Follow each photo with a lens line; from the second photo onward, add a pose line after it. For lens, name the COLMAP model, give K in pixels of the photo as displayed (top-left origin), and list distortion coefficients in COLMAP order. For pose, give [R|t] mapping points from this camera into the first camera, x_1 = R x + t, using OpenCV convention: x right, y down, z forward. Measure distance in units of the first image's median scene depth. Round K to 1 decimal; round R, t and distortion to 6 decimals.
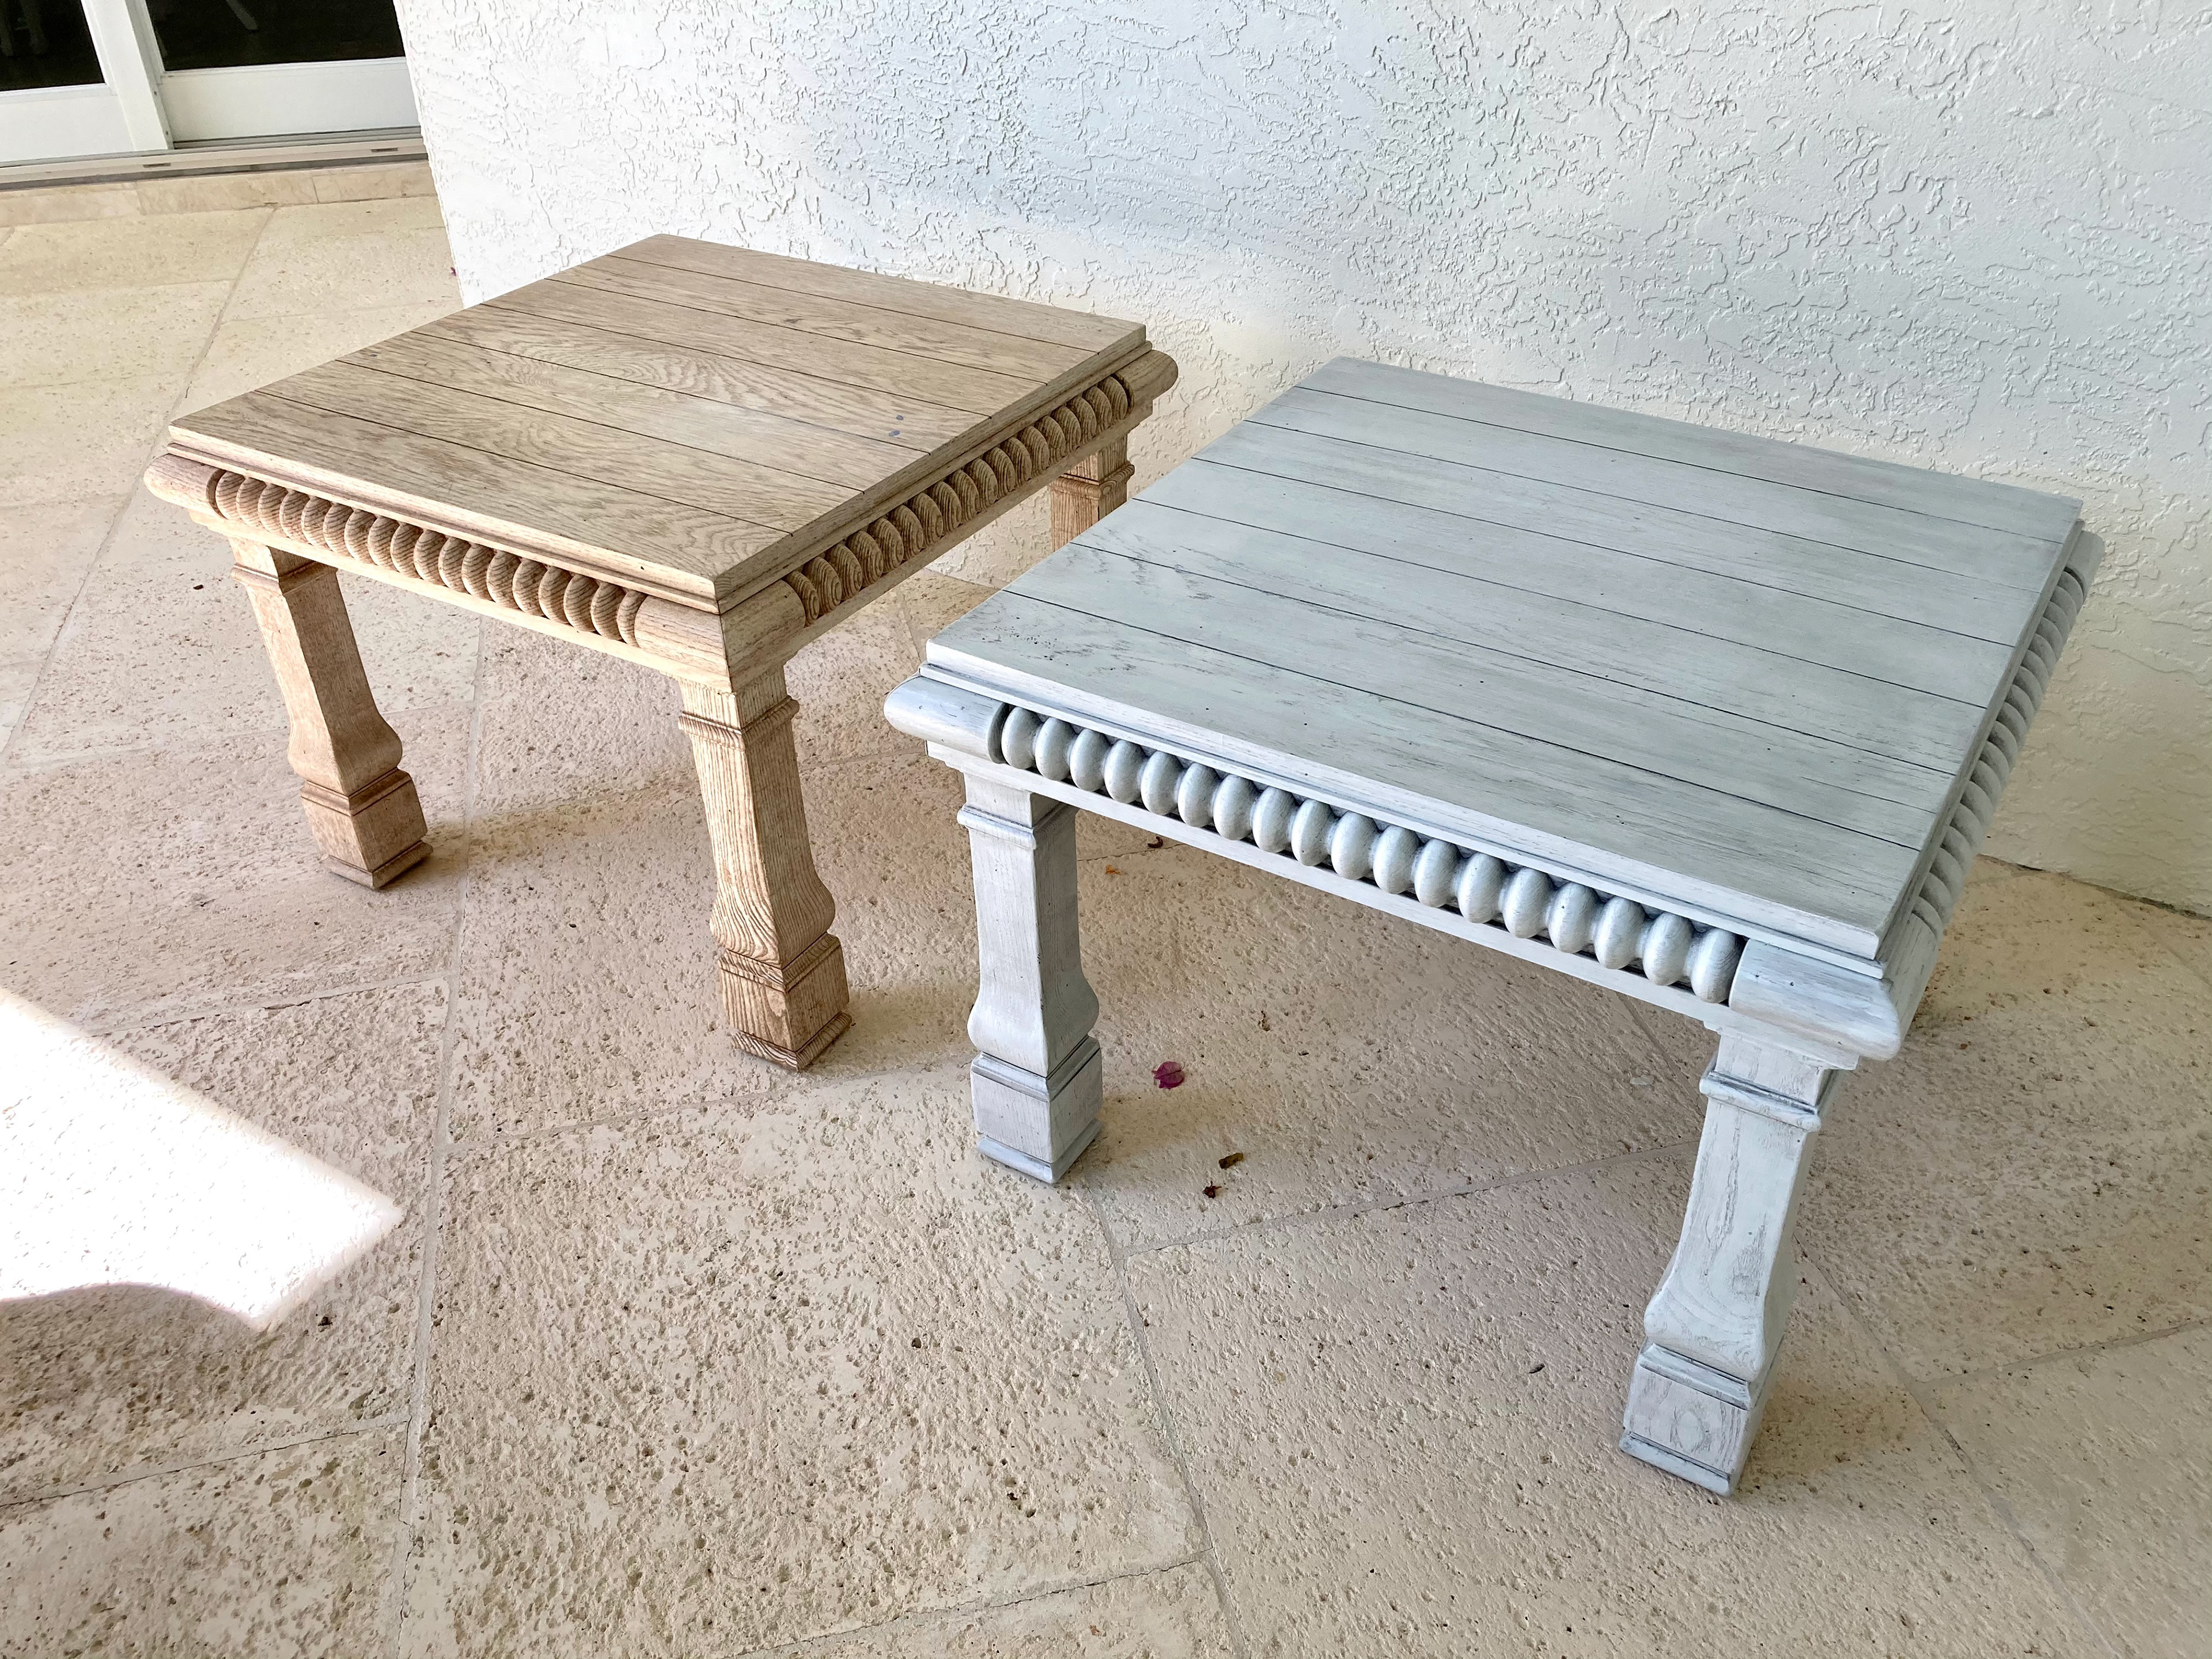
lens RADIAL K [[1814.0, 0, 1106.0], [0, 1814.0, 829.5], [0, 0, 1]] dist [0.012133, 0.004785]
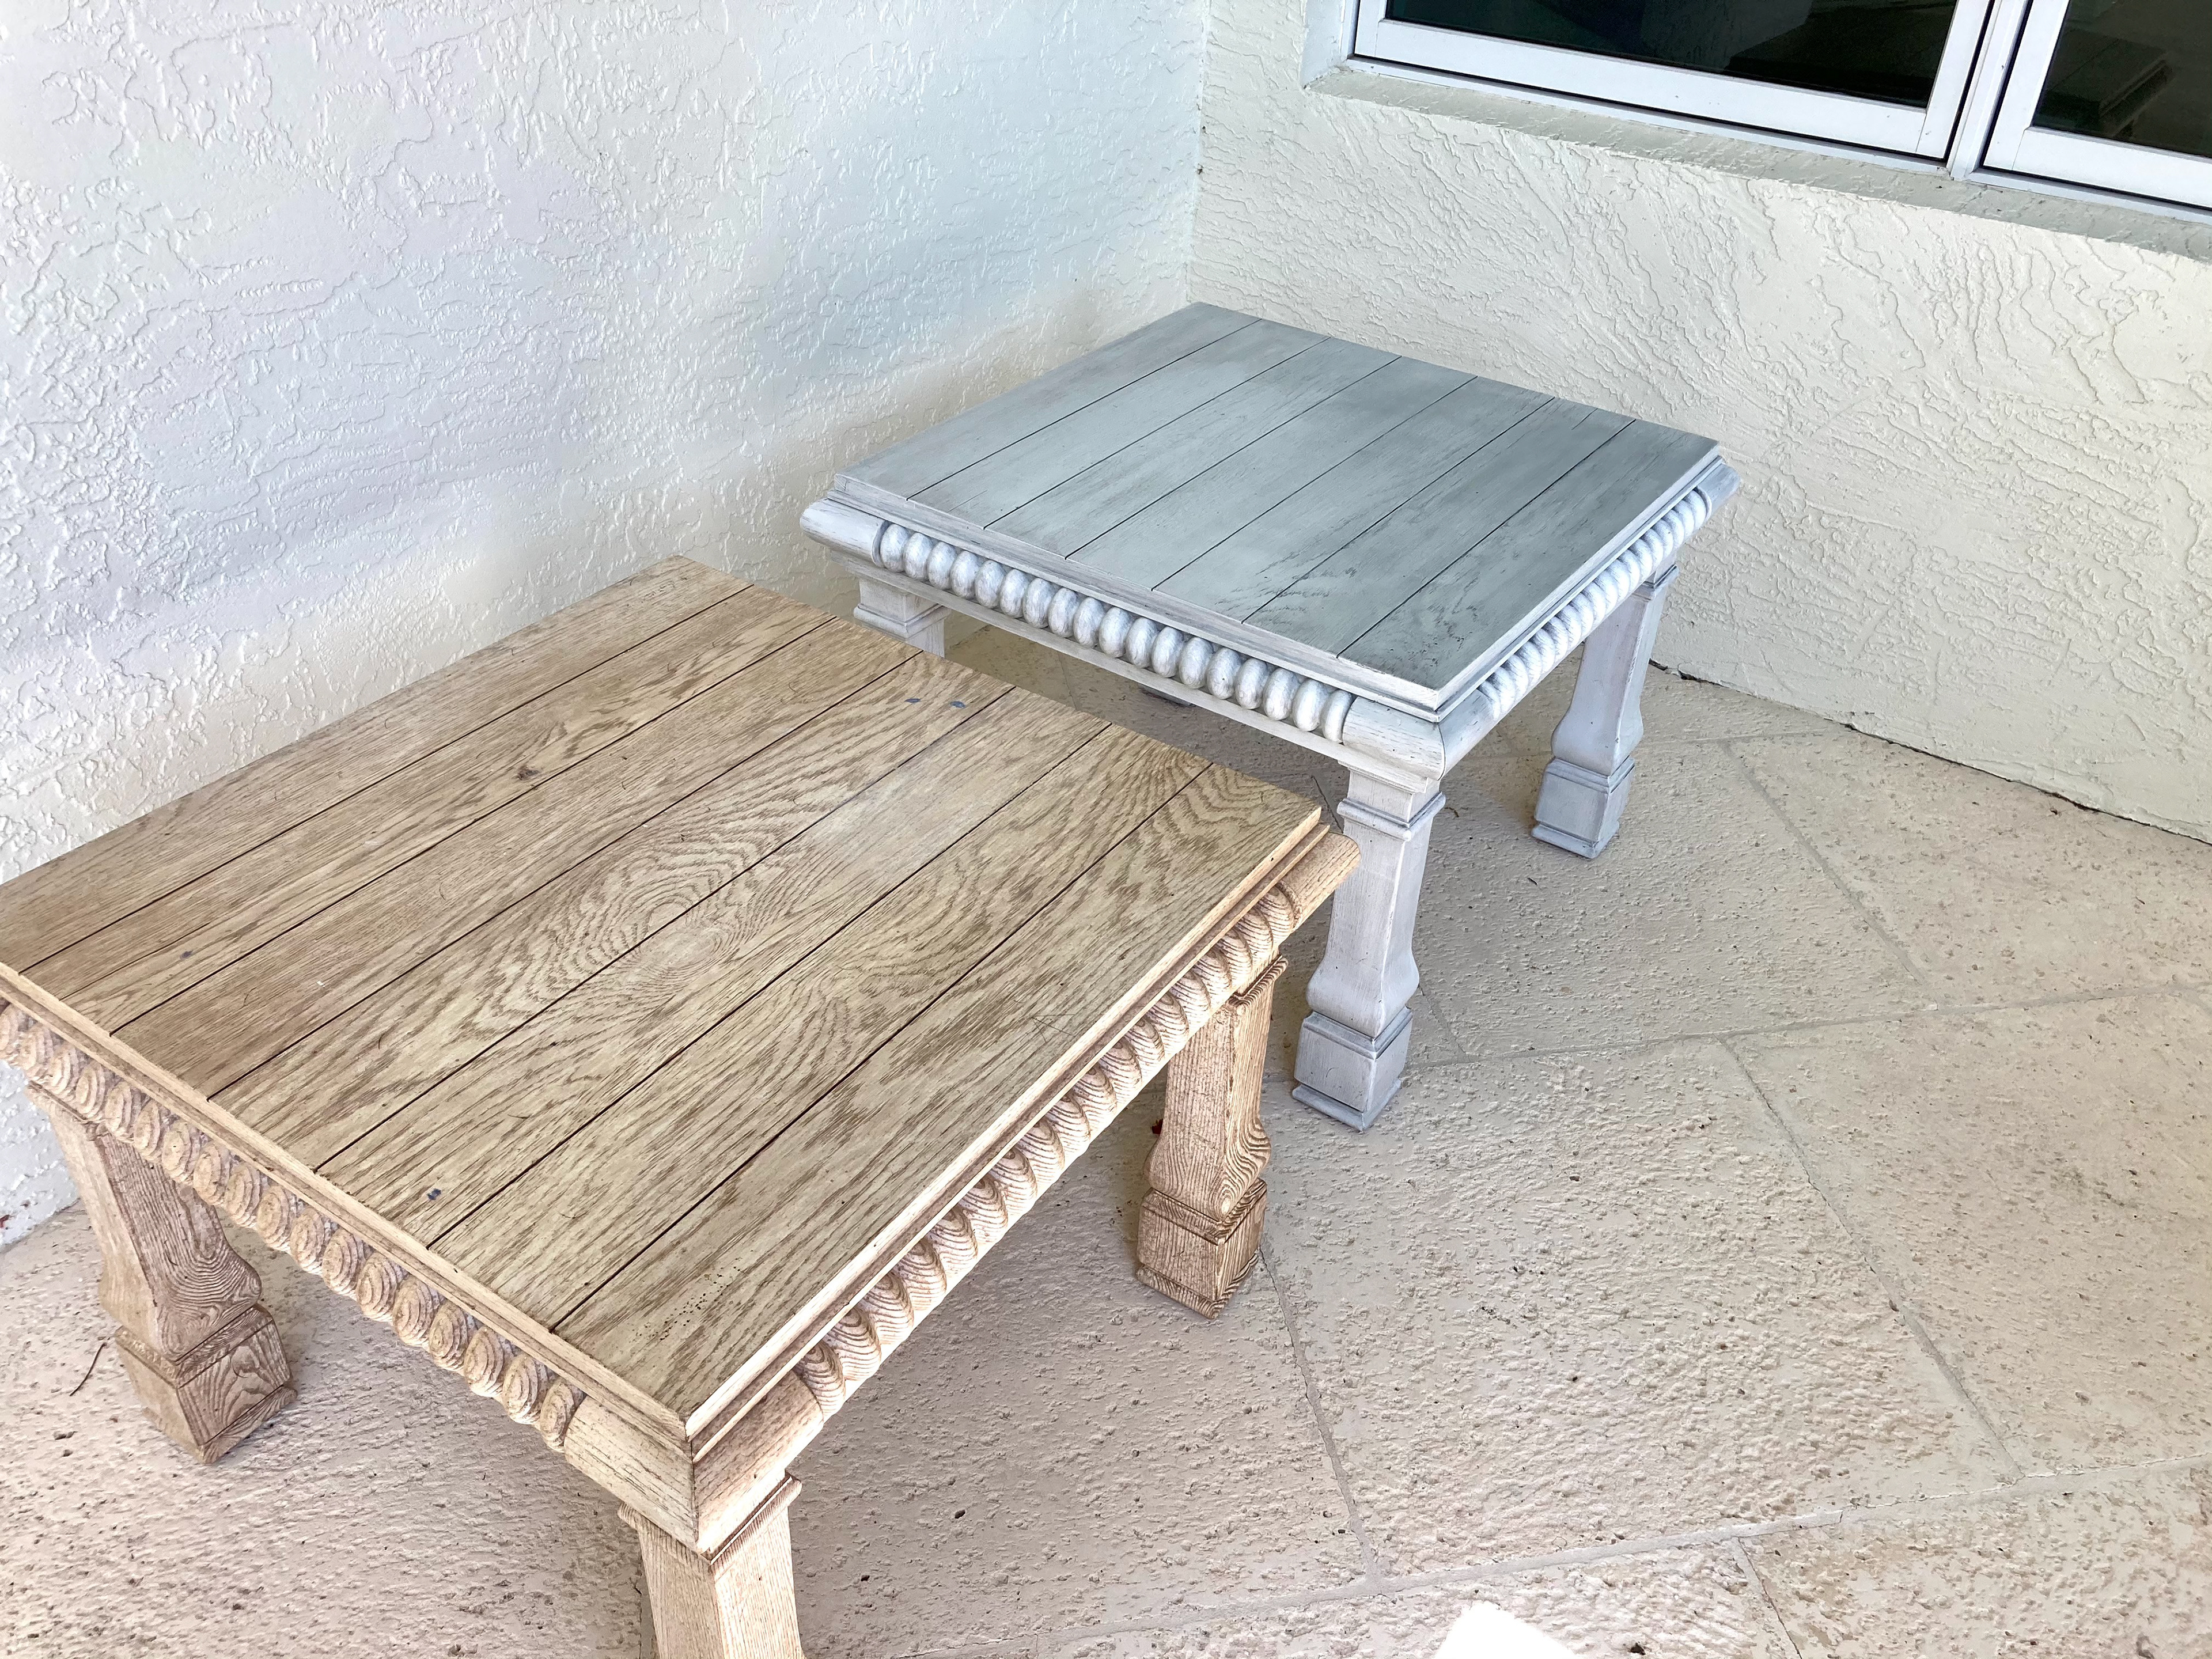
lens RADIAL K [[1808.6, 0, 1106.0], [0, 1808.6, 829.5], [0, 0, 1]] dist [0.025782, -0.007297]
pose [[0.045605, -0.560473, 0.826916, -0.868872], [0.535333, 0.712594, 0.453463, -0.530069], [-0.843409, 0.421995, 0.332537, 0.661393]]
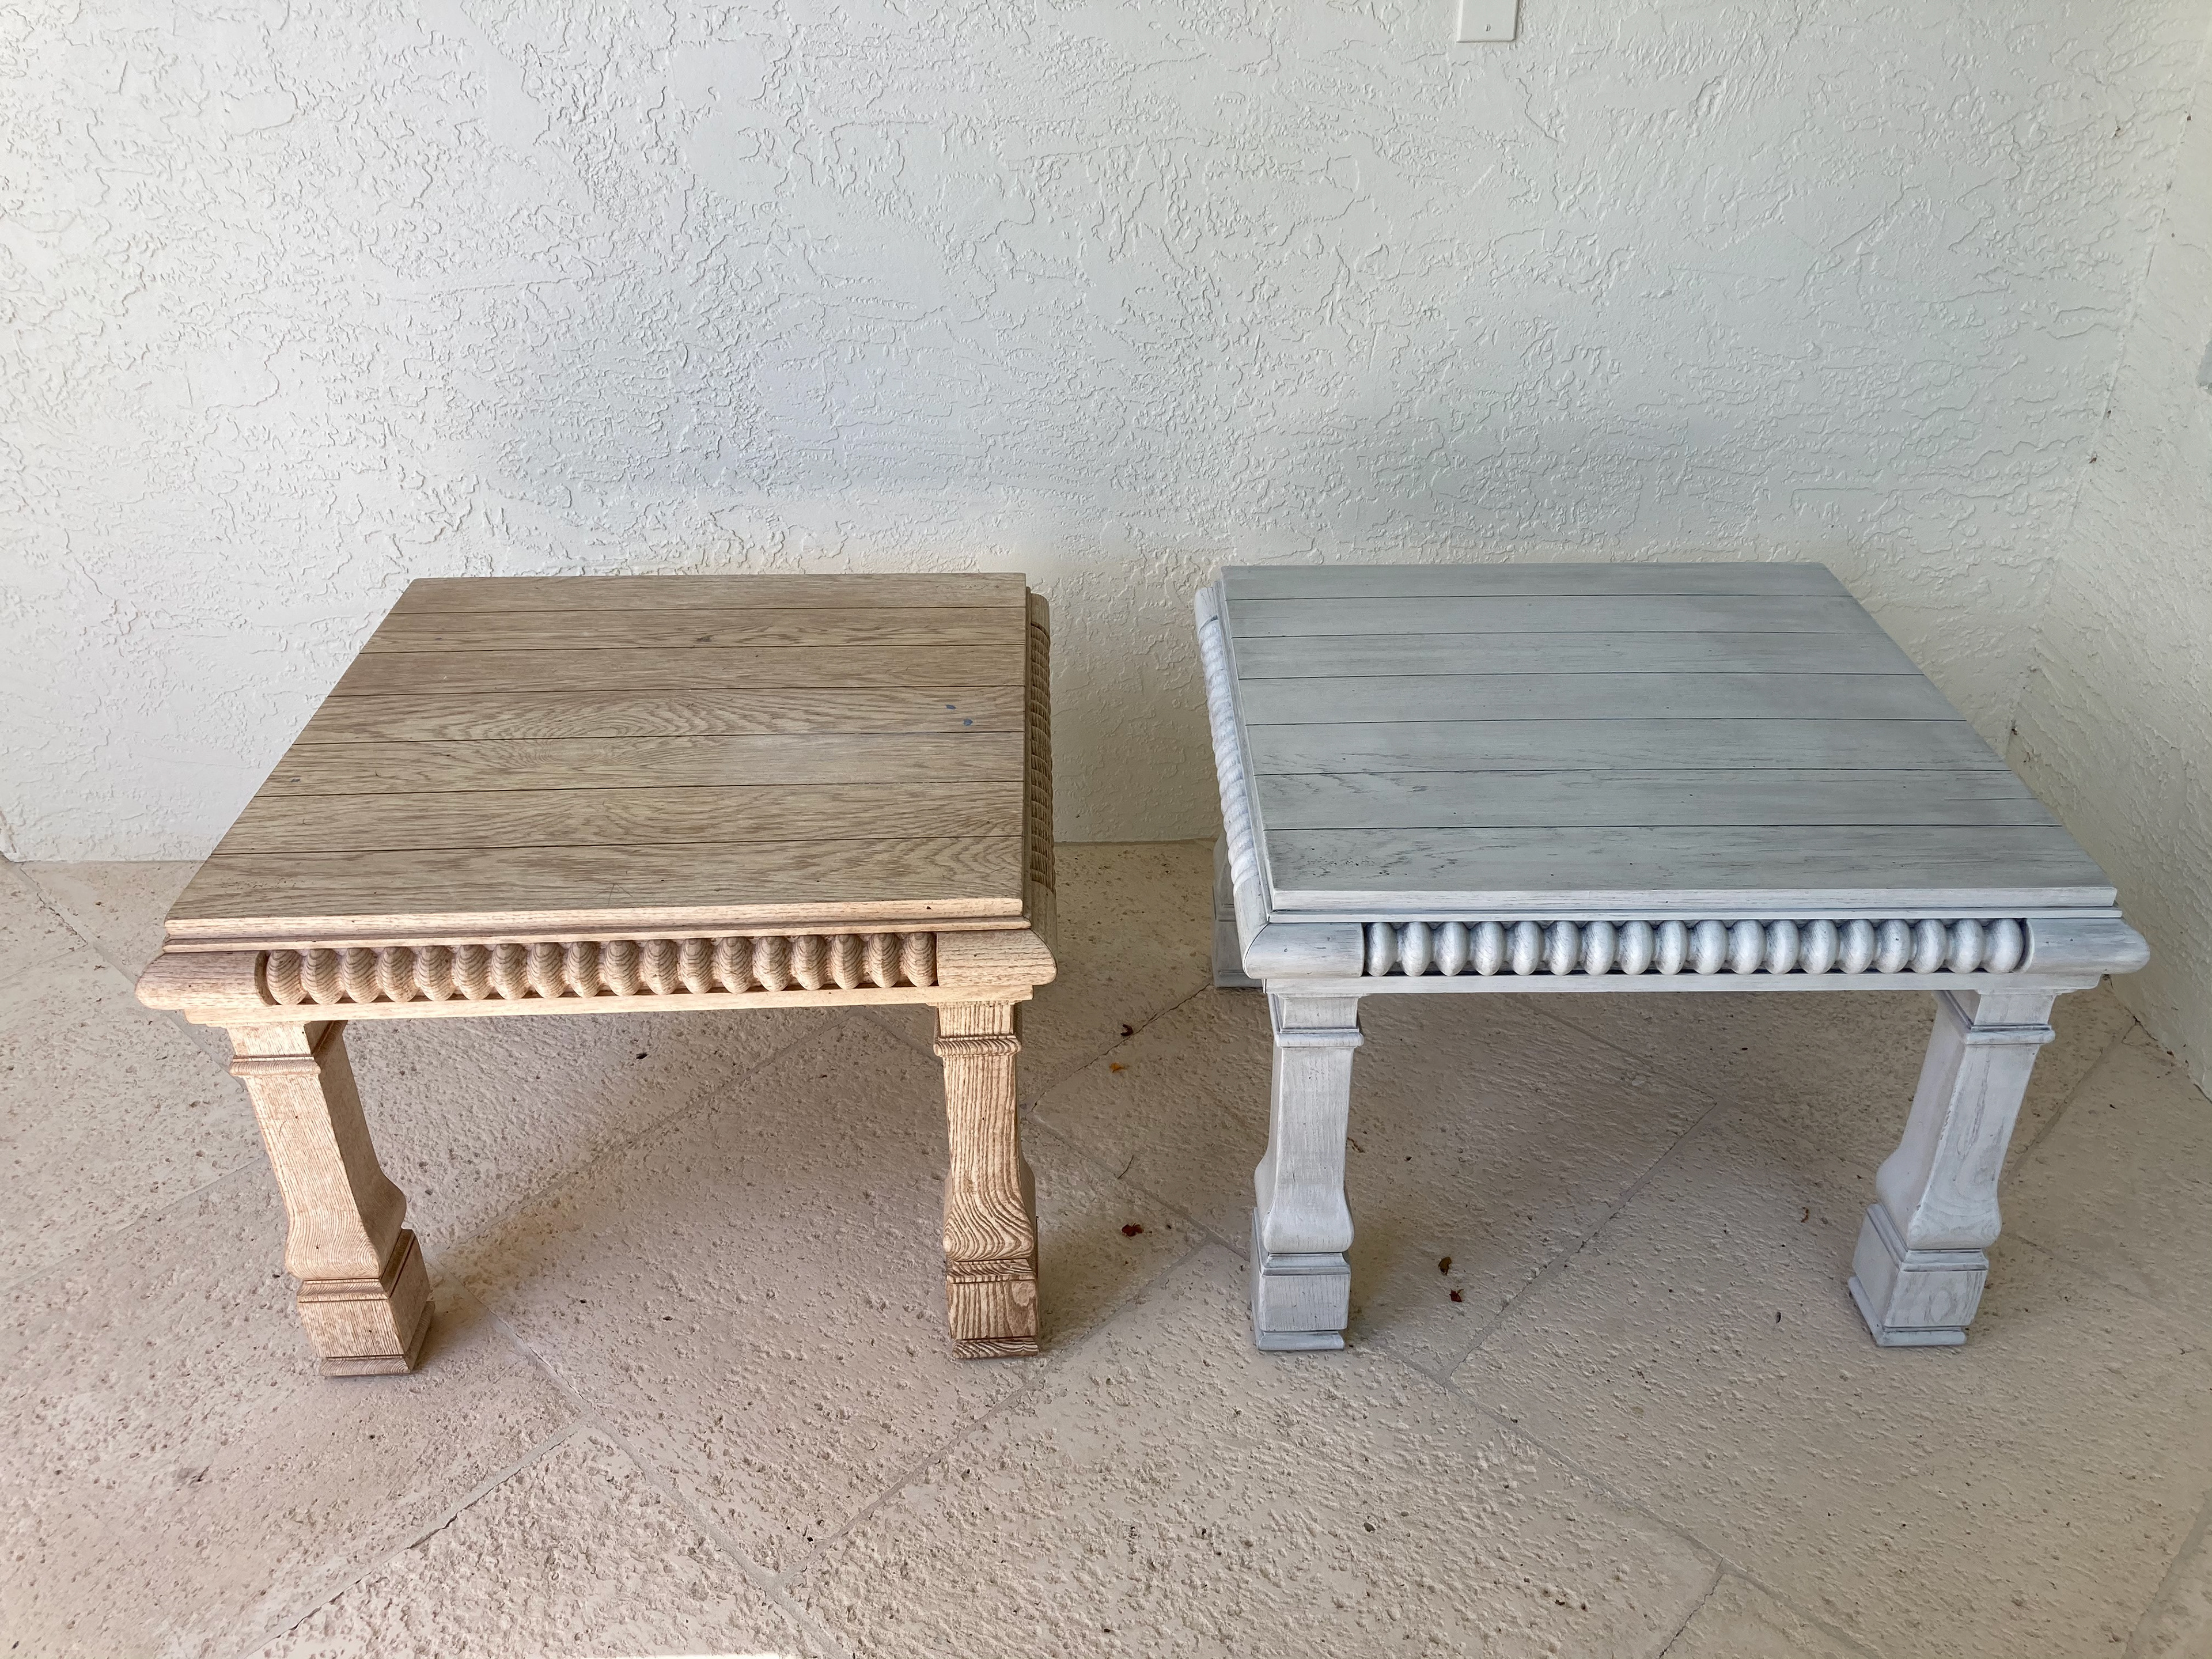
lens RADIAL K [[1808.6, 0, 1106.0], [0, 1808.6, 829.5], [0, 0, 1]] dist [0.025782, -0.007297]
pose [[0.835866, -0.265513, 0.480449, -0.555091], [0.299007, 0.954224, 0.007137, -0.141573], [-0.460351, 0.137692, 0.876994, 0.066946]]
